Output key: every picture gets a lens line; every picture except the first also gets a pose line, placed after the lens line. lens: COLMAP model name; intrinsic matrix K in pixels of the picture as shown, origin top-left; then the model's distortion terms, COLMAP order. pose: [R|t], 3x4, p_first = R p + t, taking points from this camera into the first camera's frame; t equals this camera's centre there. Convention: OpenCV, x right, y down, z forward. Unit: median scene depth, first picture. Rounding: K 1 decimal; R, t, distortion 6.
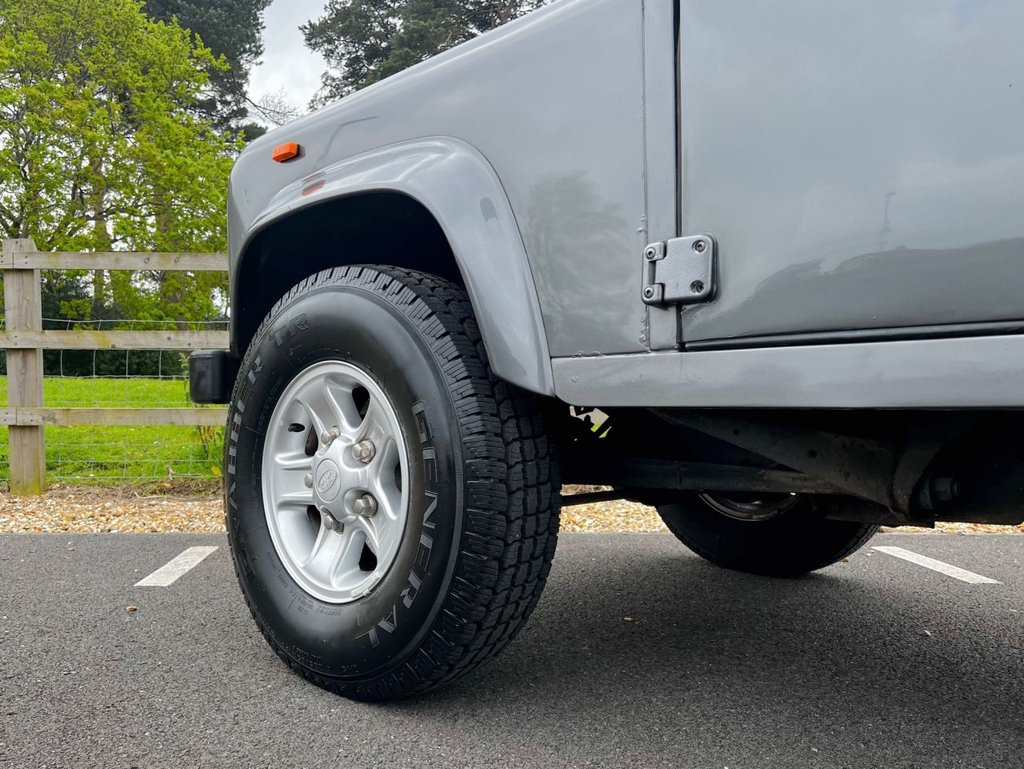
lens RADIAL K [[866.4, 0, 455.0], [0, 866.4, 386.1], [0, 0, 1]] dist [0.001884, 0.000465]
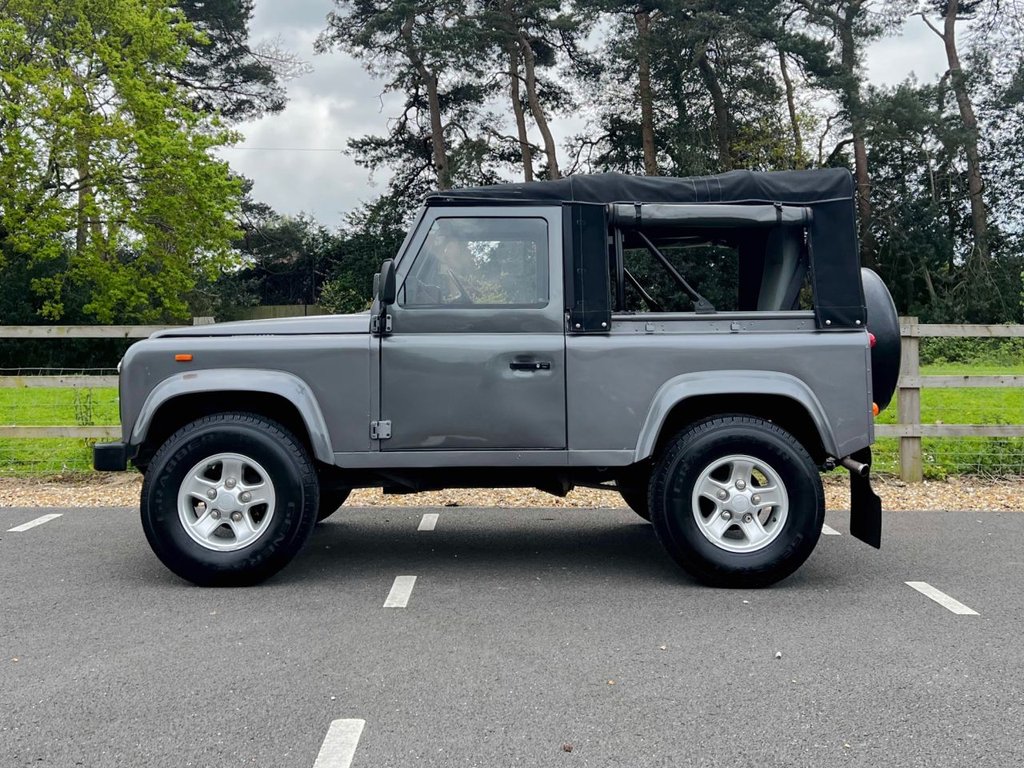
lens RADIAL K [[1062.0, 0, 501.0], [0, 1062.0, 273.2], [0, 0, 1]] dist [0.109600, -0.214966]
pose [[0.999504, -0.000202, -0.031504, 0.514048], [-0.001582, 0.998396, -0.056595, -0.140052], [0.031464, 0.056617, 0.997900, -0.905124]]
